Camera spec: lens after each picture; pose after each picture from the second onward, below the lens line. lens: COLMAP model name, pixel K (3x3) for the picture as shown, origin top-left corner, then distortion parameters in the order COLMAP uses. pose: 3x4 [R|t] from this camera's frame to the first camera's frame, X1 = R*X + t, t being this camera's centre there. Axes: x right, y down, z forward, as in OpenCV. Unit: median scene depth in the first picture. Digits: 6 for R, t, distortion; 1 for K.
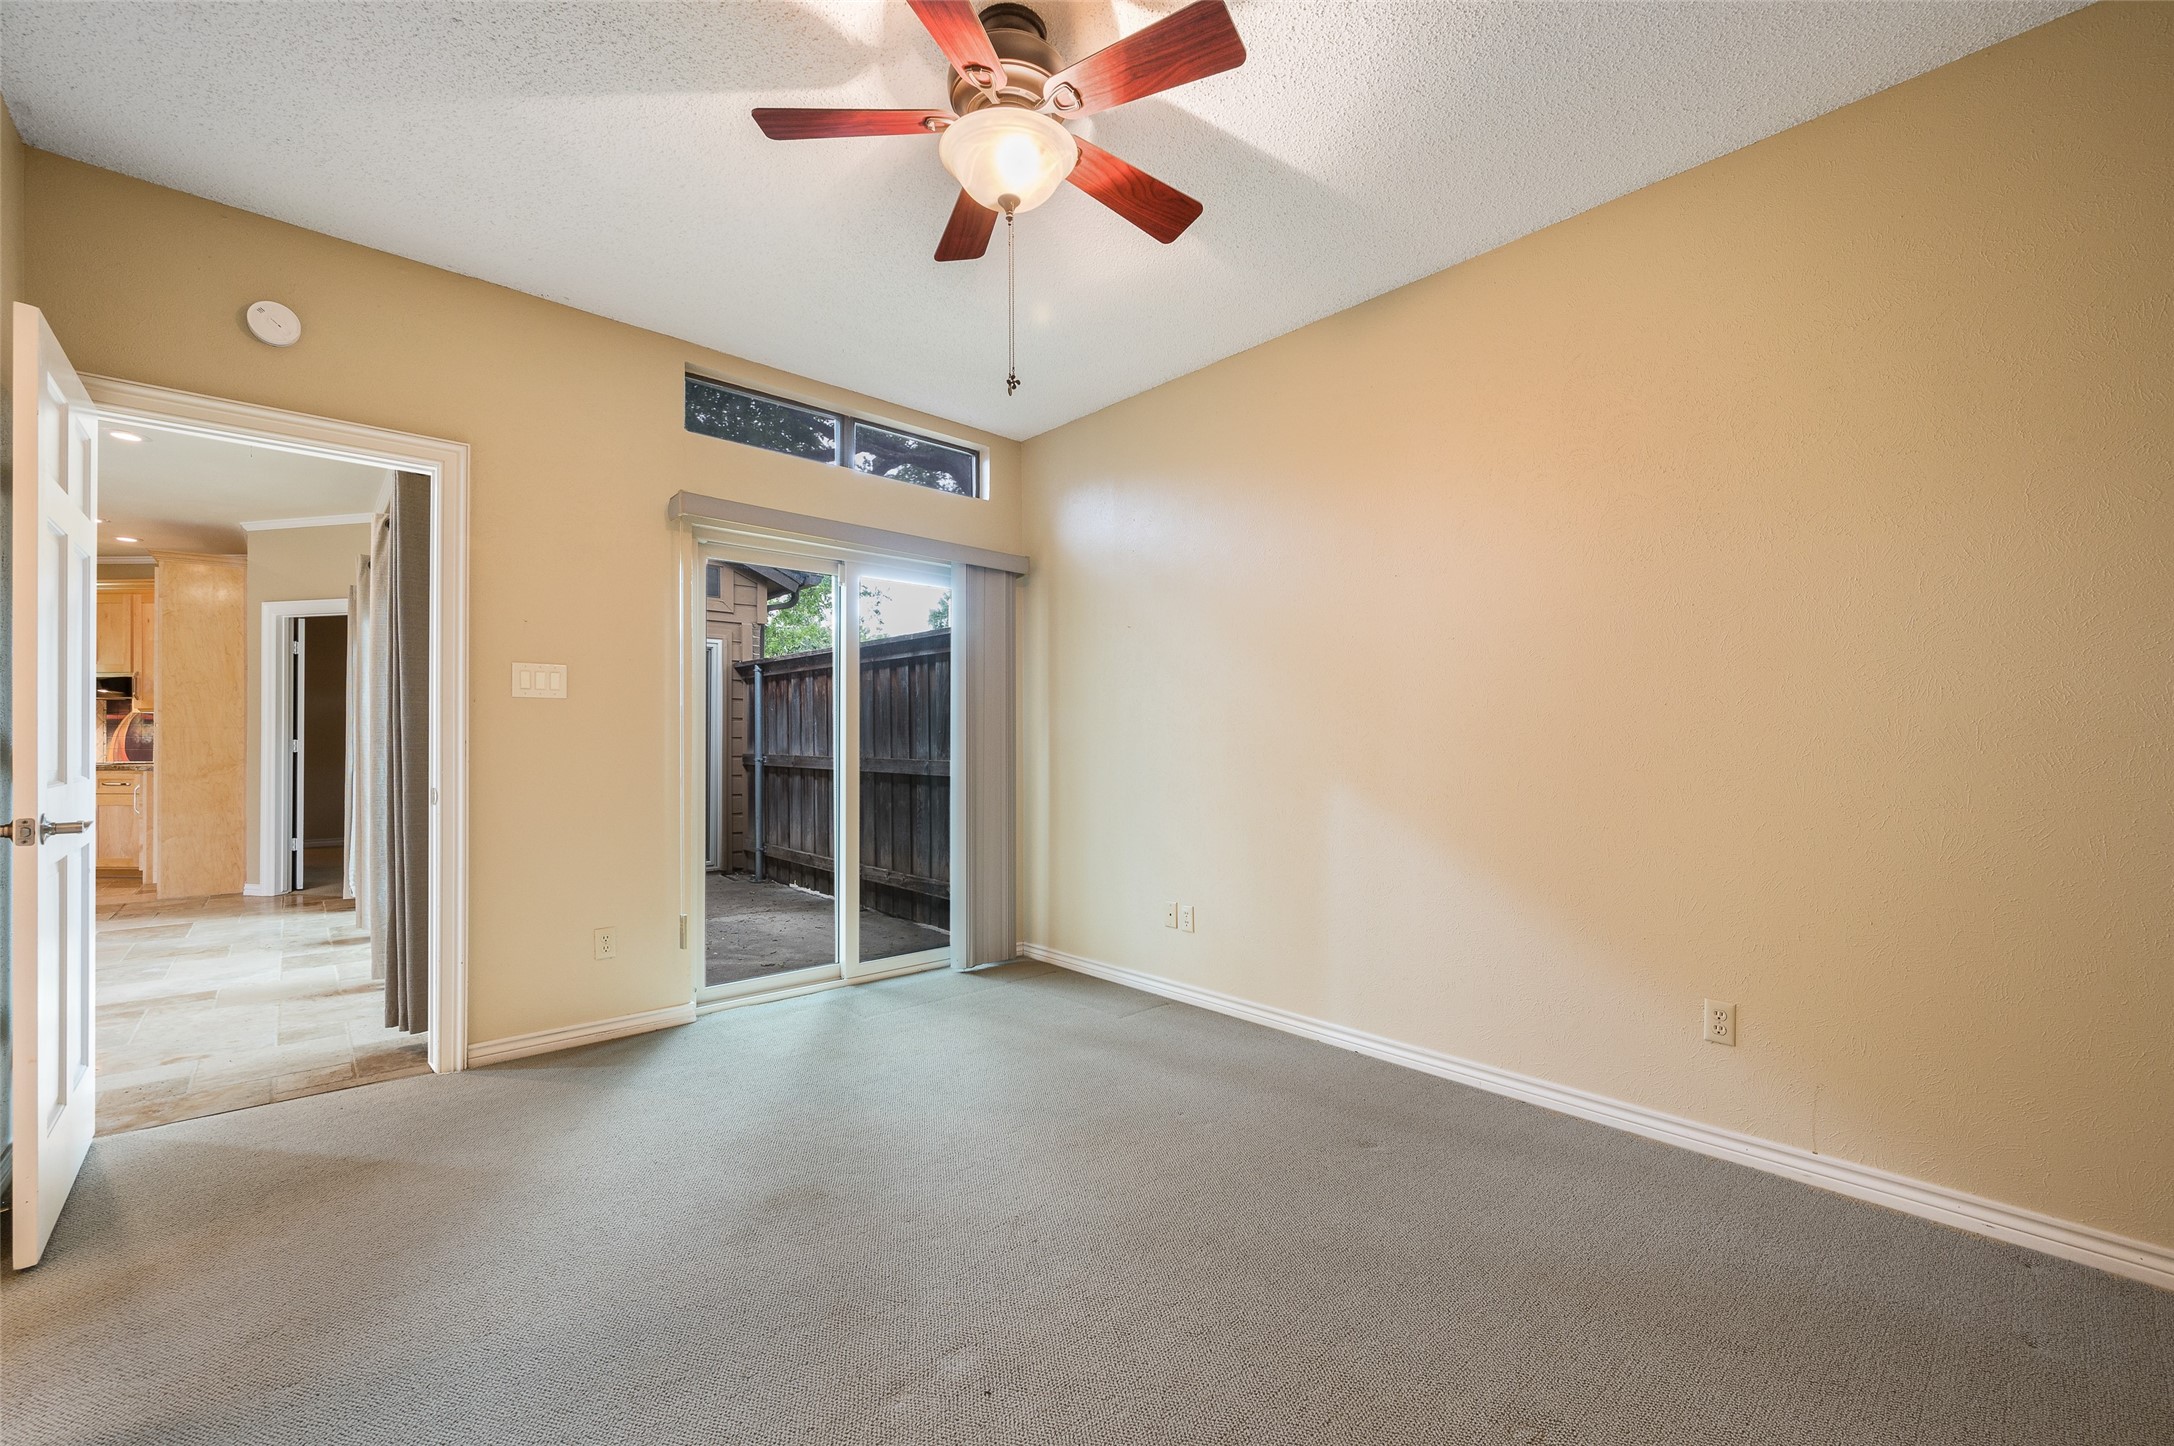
lens RADIAL K [[864.8, 0, 1088.5], [0, 864.8, 733.7], [0, 0, 1]] dist [0.000449, -0.000058]
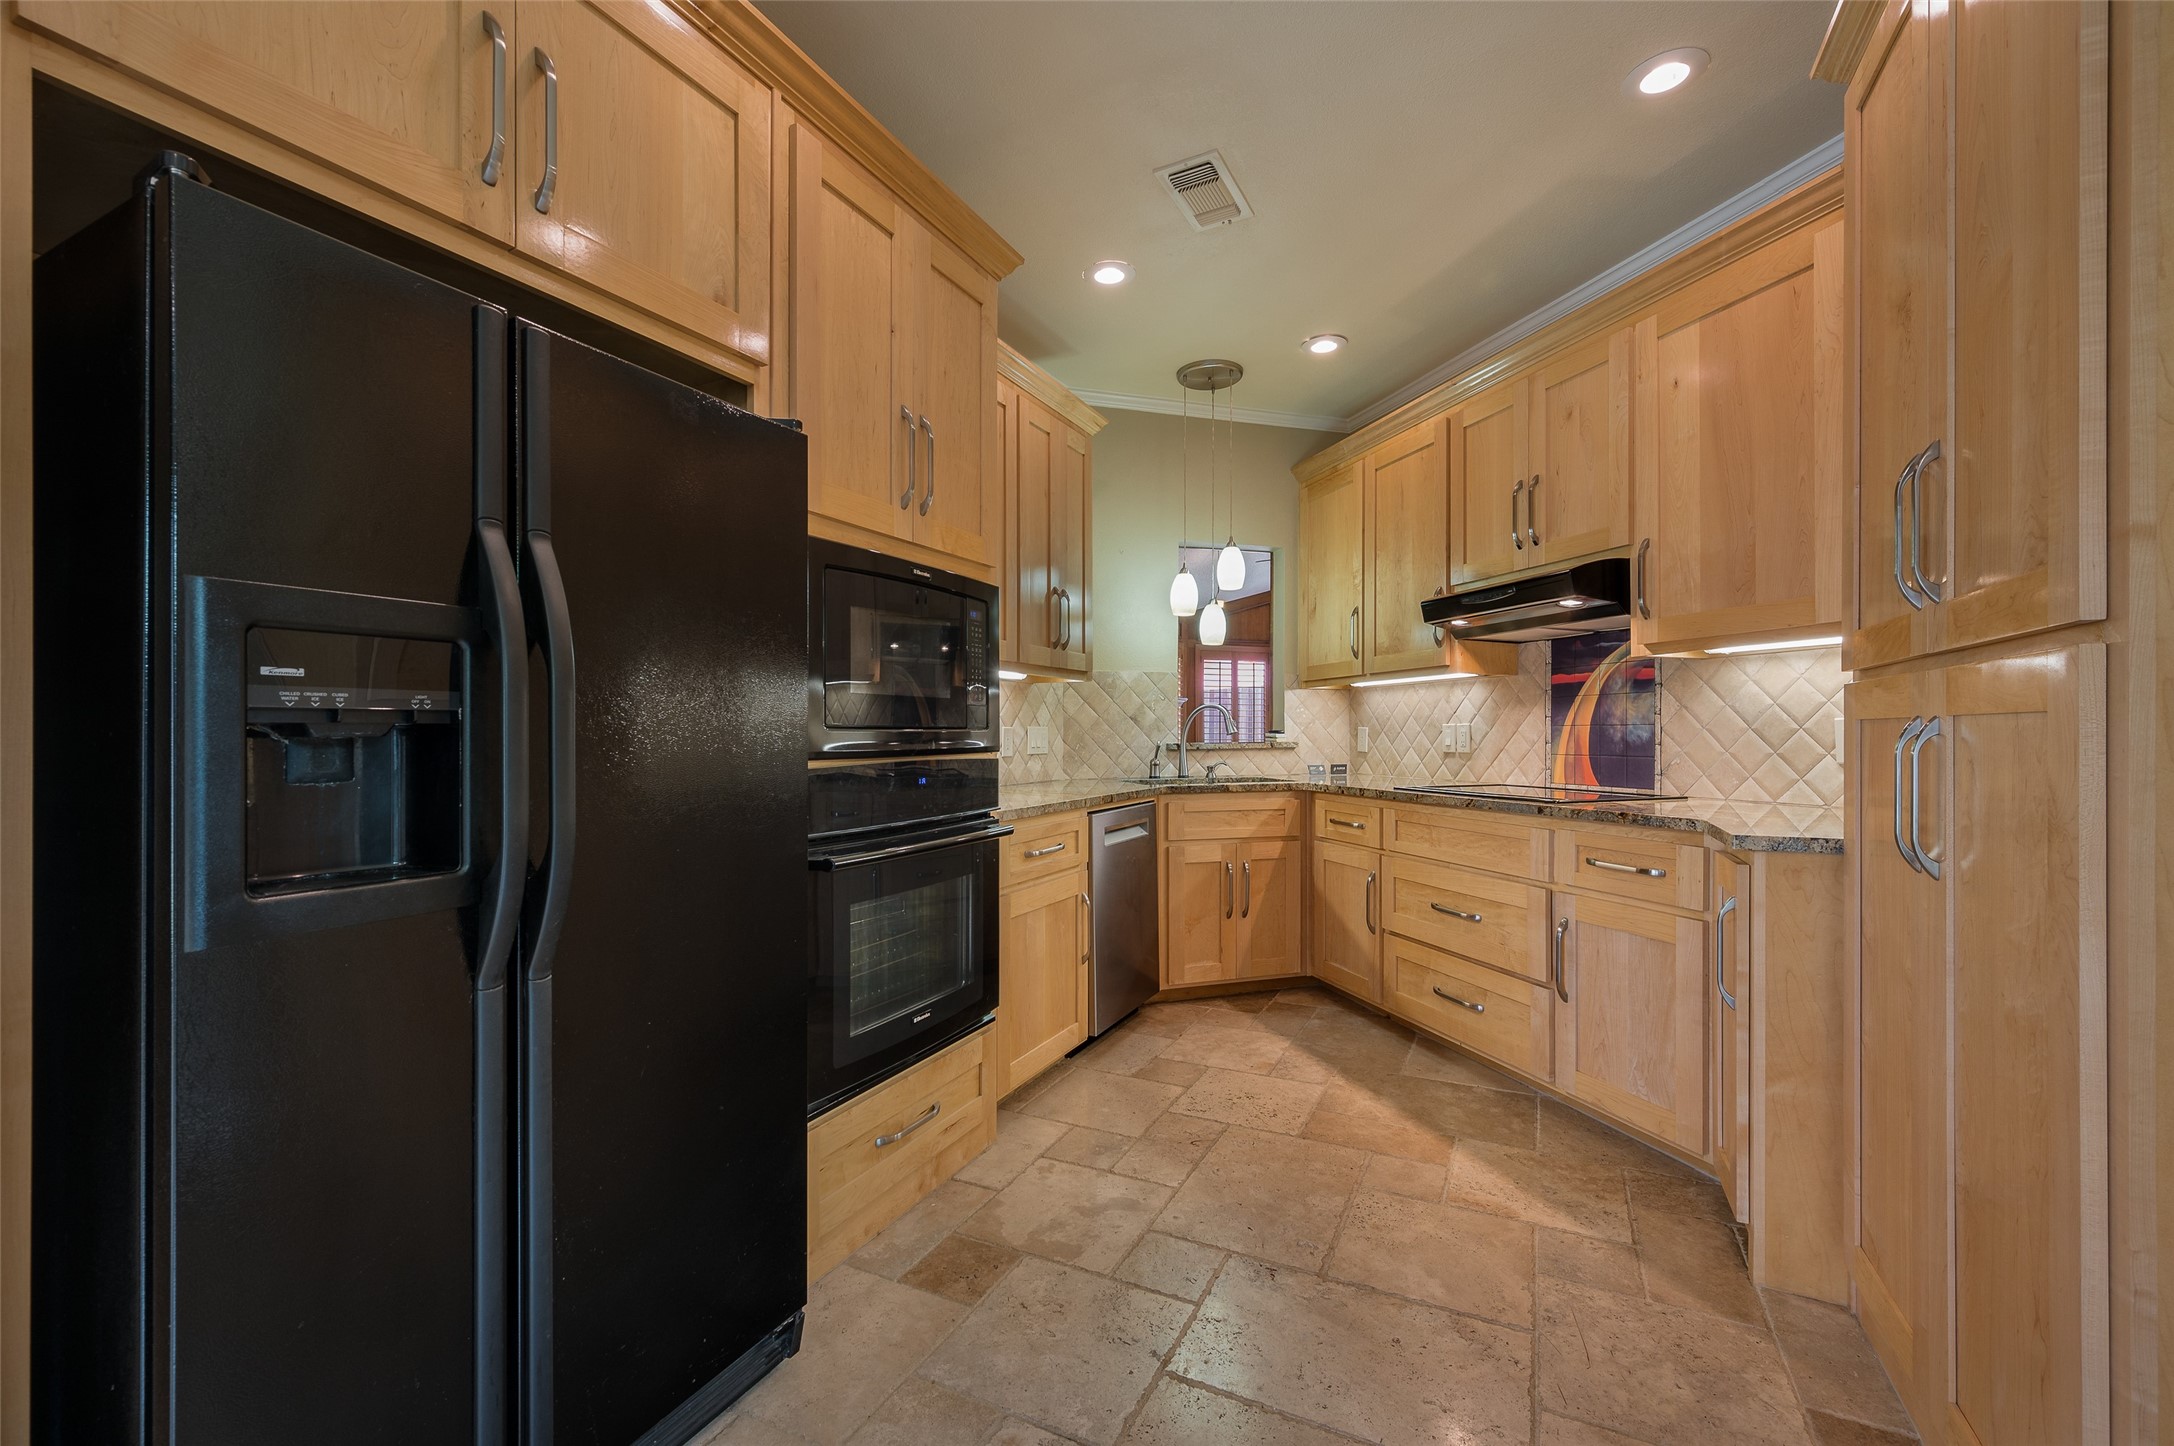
lens RADIAL K [[864.8, 0, 1088.5], [0, 864.8, 733.7], [0, 0, 1]] dist [0.000449, -0.000058]
pose [[0.337752, 0.000861, -0.941235, -0.843746], [0.001635, 0.999998, 0.001502, 0.006323], [0.941234, -0.002046, 0.337750, 0.666677]]
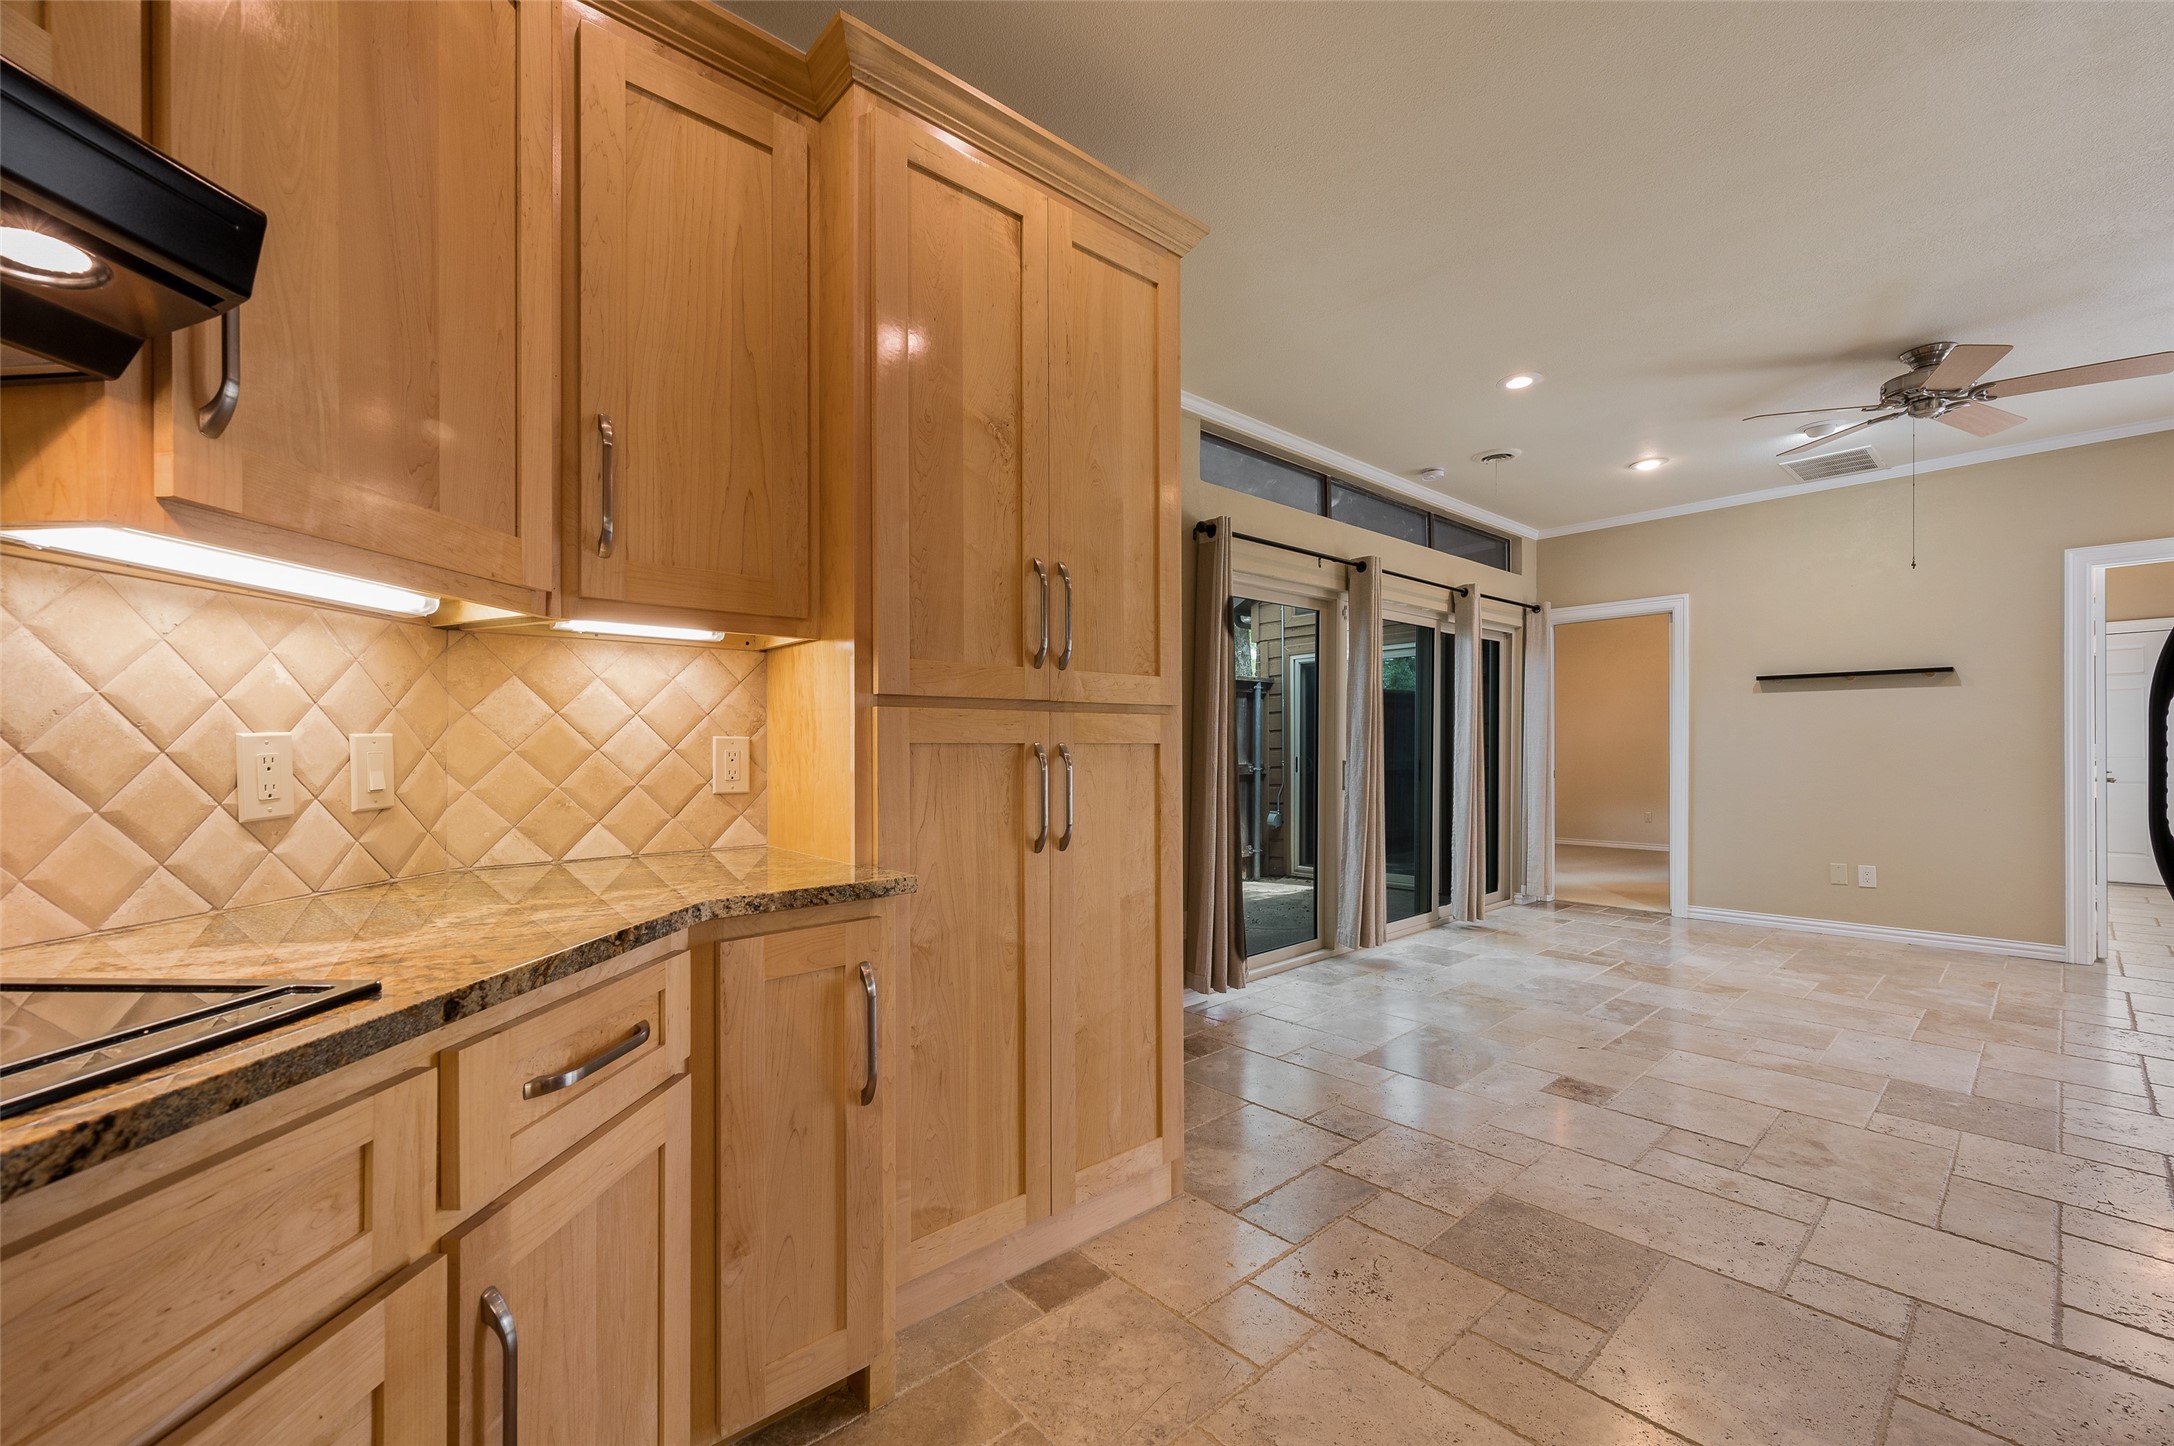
lens RADIAL K [[876.4, 0, 1124.2], [0, 876.4, 746.3], [0, 0, 1]] dist [0.000709, 0.000087]
pose [[-0.005532, 0.003988, 0.999977, -1.222124], [-0.000847, 0.999992, -0.003993, 0.004527], [-0.999984, -0.000869, -0.005528, 0.868993]]
